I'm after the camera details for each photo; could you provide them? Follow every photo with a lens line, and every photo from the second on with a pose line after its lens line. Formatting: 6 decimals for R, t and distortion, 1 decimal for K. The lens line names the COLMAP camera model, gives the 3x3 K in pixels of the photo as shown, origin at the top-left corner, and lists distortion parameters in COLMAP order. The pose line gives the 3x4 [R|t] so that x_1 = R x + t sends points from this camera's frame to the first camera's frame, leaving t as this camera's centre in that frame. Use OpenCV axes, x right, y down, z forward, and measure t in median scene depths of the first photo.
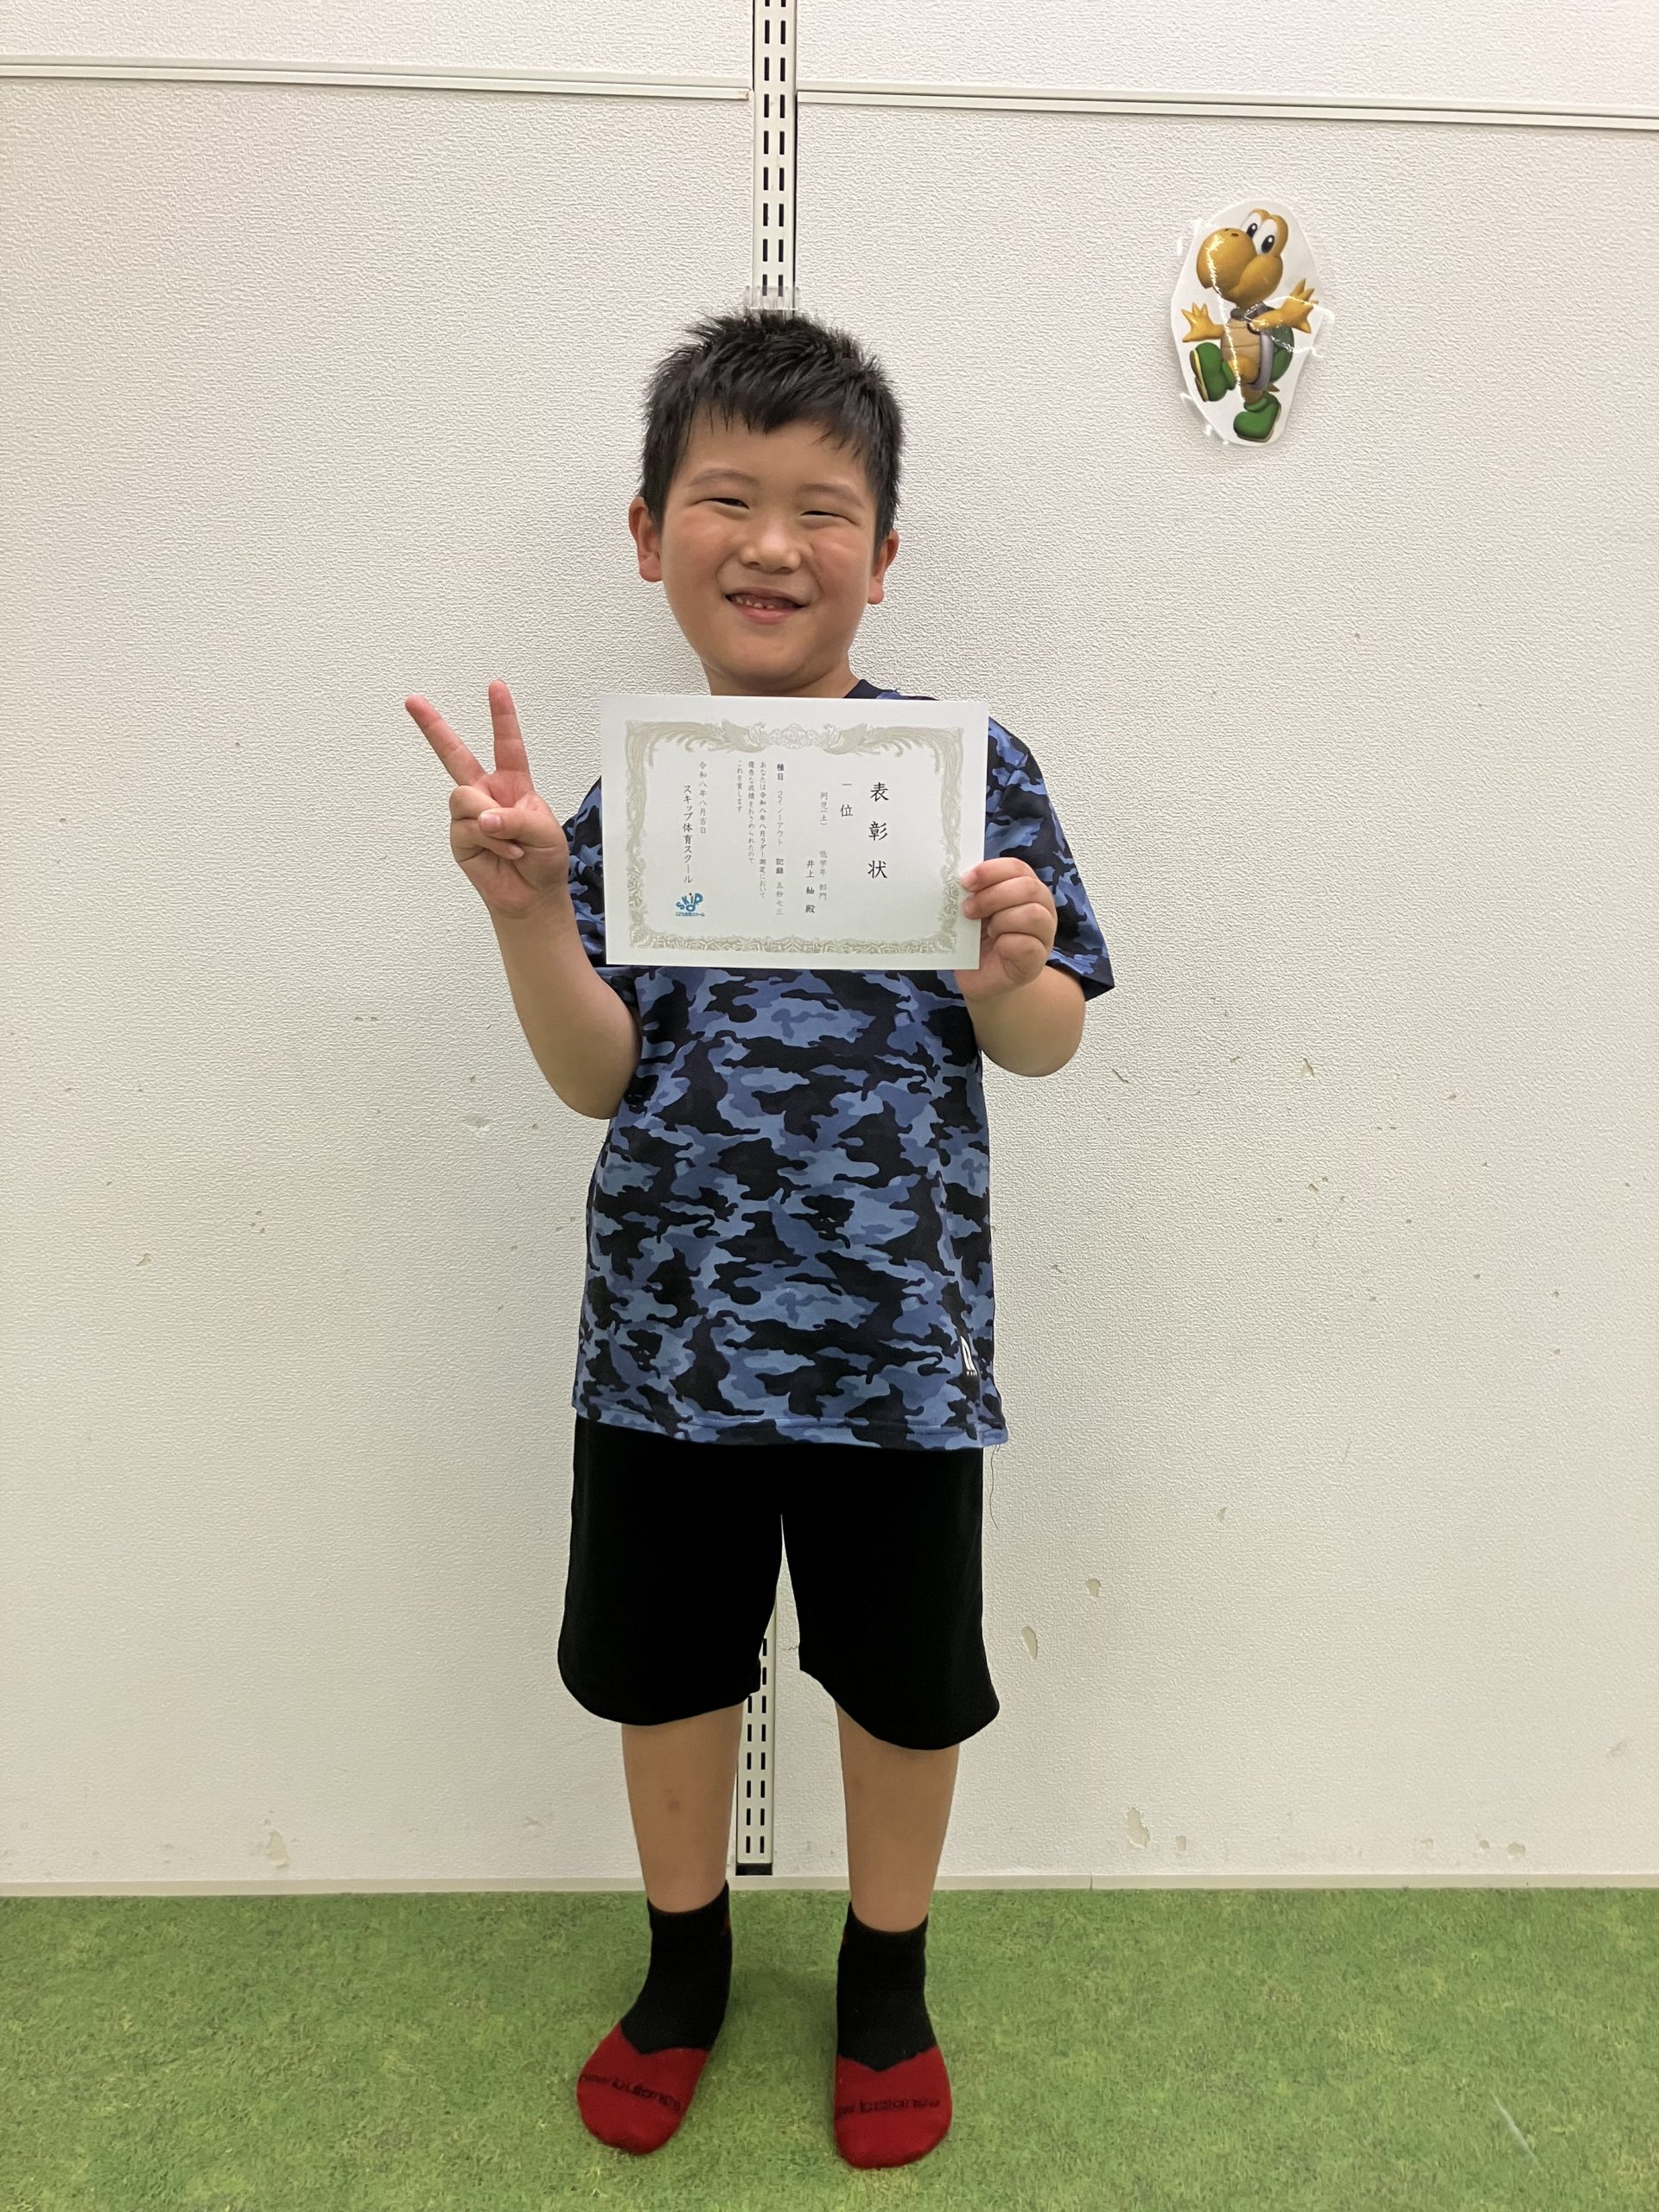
lens RADIAL K [[1817.3, 0, 836.3], [0, 1817.3, 1067.4], [0, 0, 1]] dist [0.008589, -0.003223]
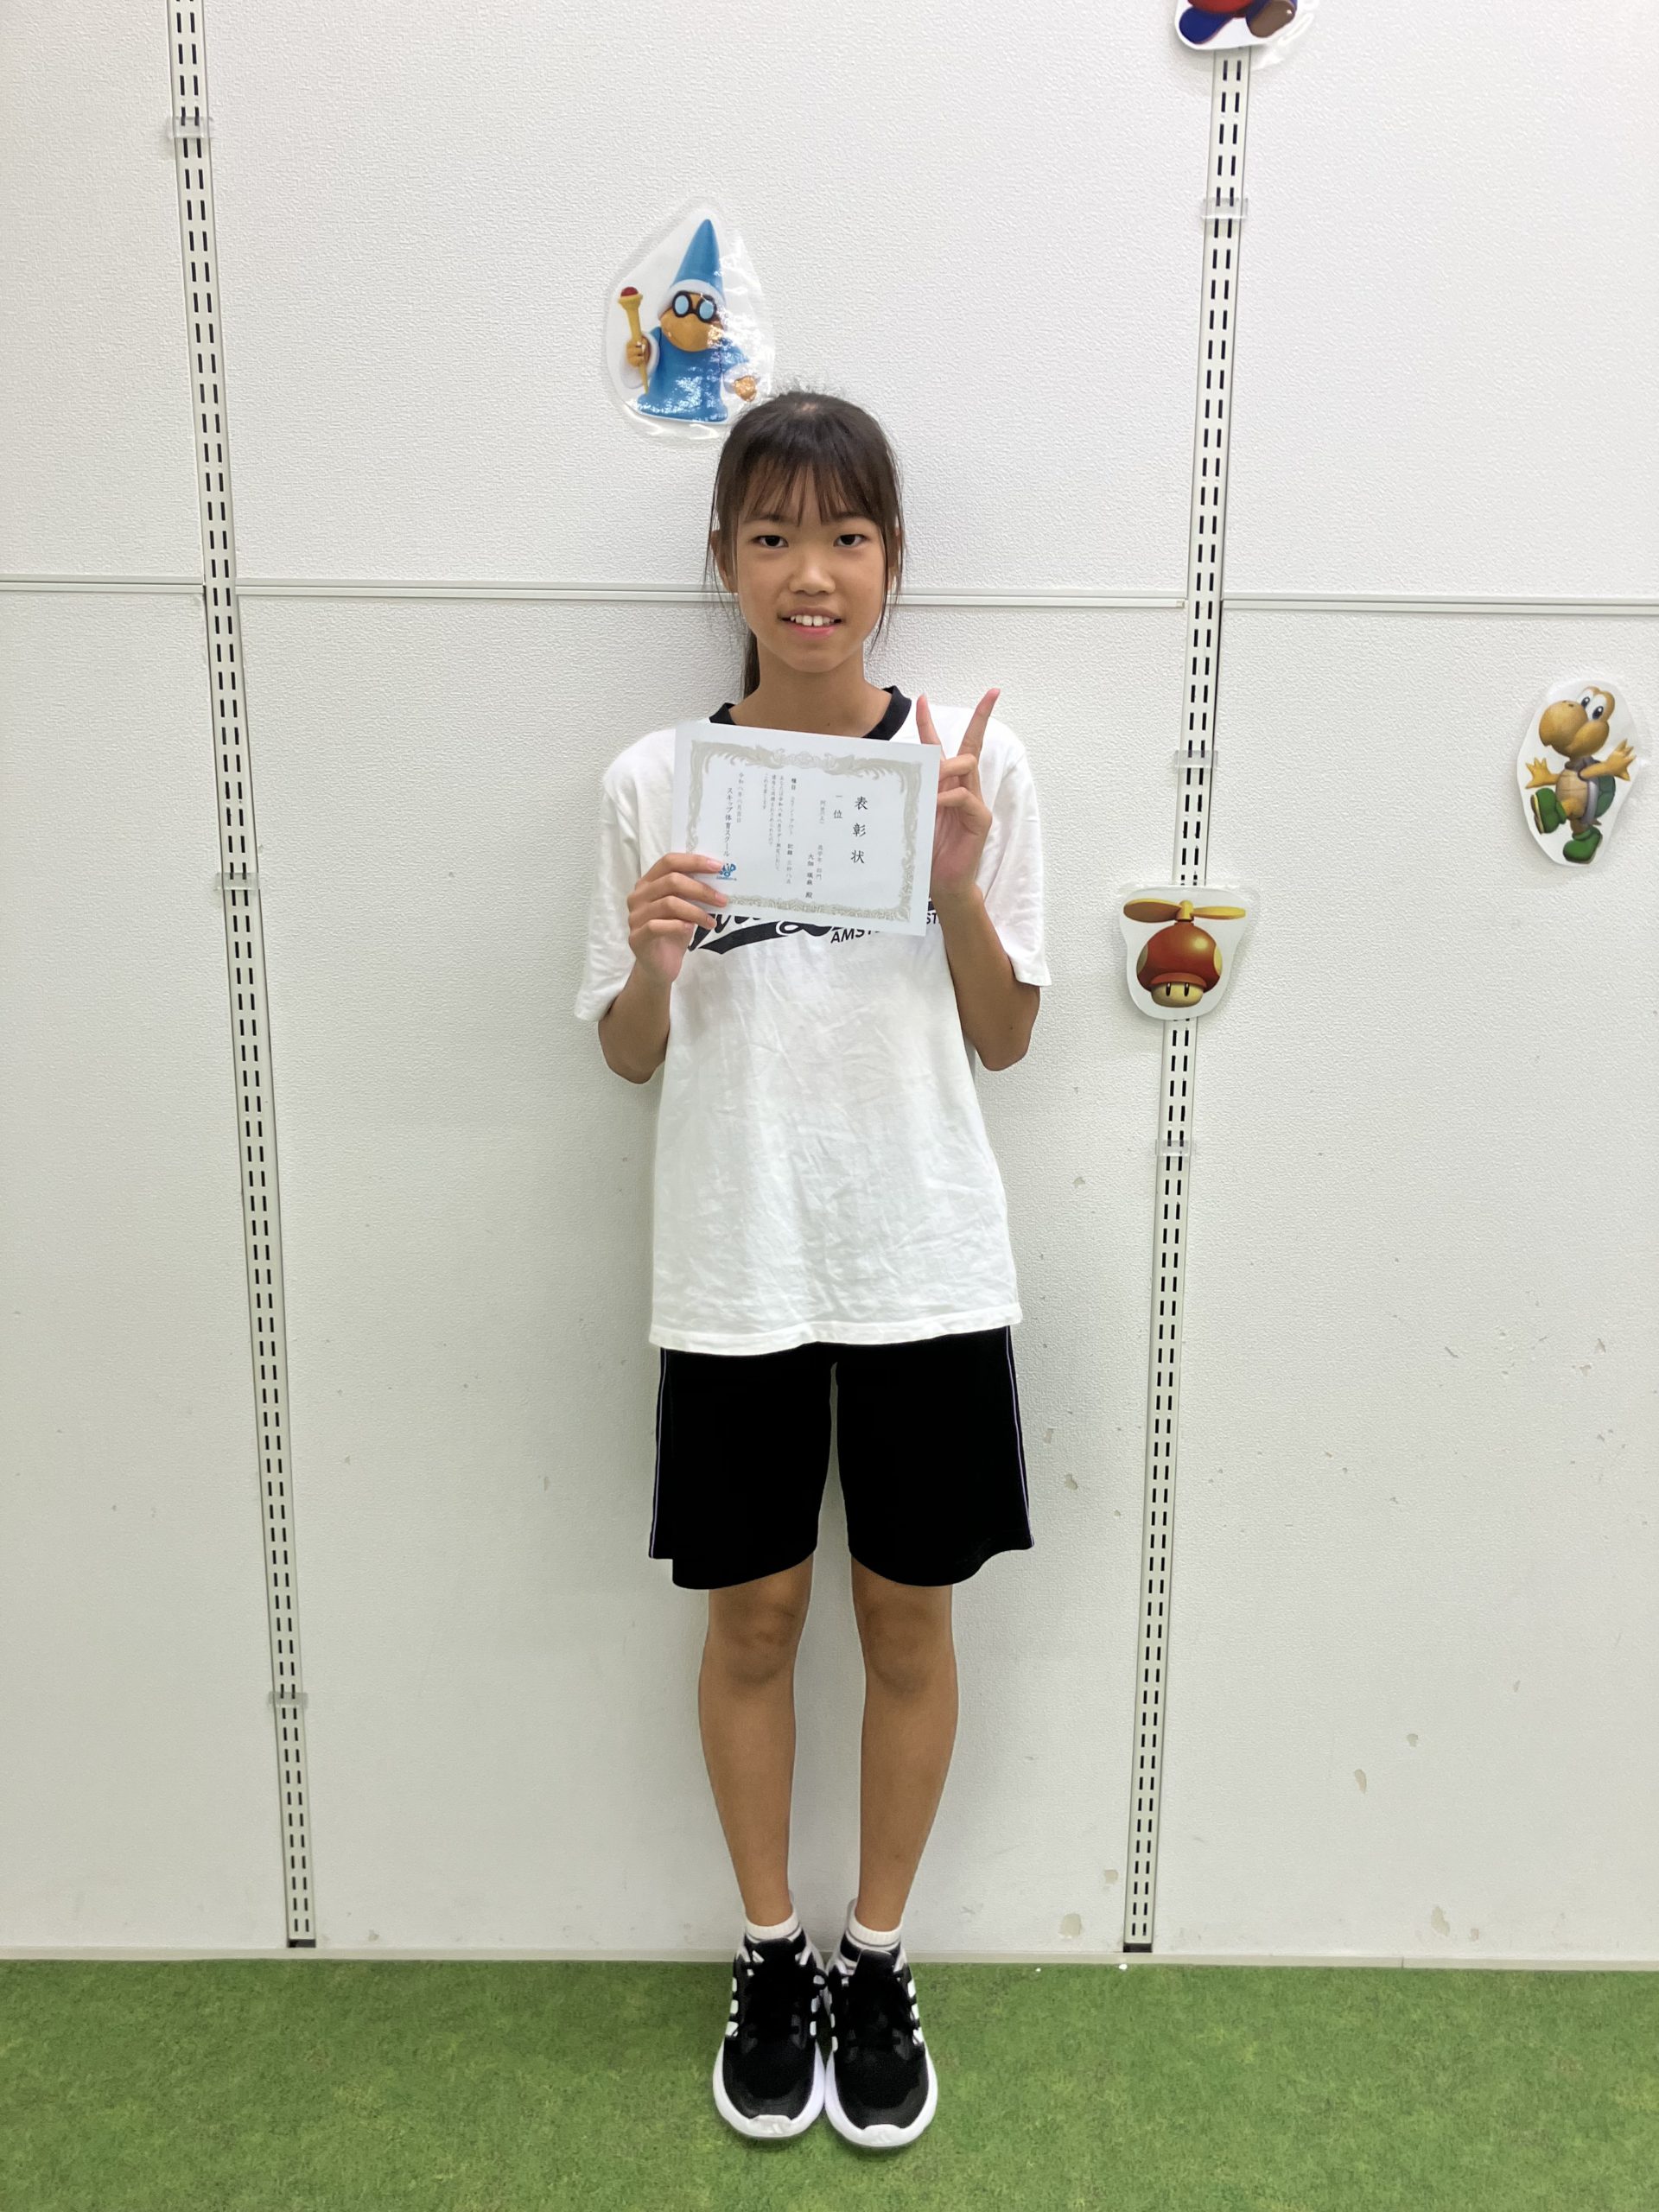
lens RADIAL K [[1765.4, 0, 877.1], [0, 1765.4, 1107.5], [0, 0, 1]] dist [0.067977, -0.098402]
pose [[0.999458, 0.003524, -0.032717, -0.211078], [-0.001337, 0.997778, 0.066618, -0.259300], [0.032879, -0.066538, 0.997242, -0.243225]]
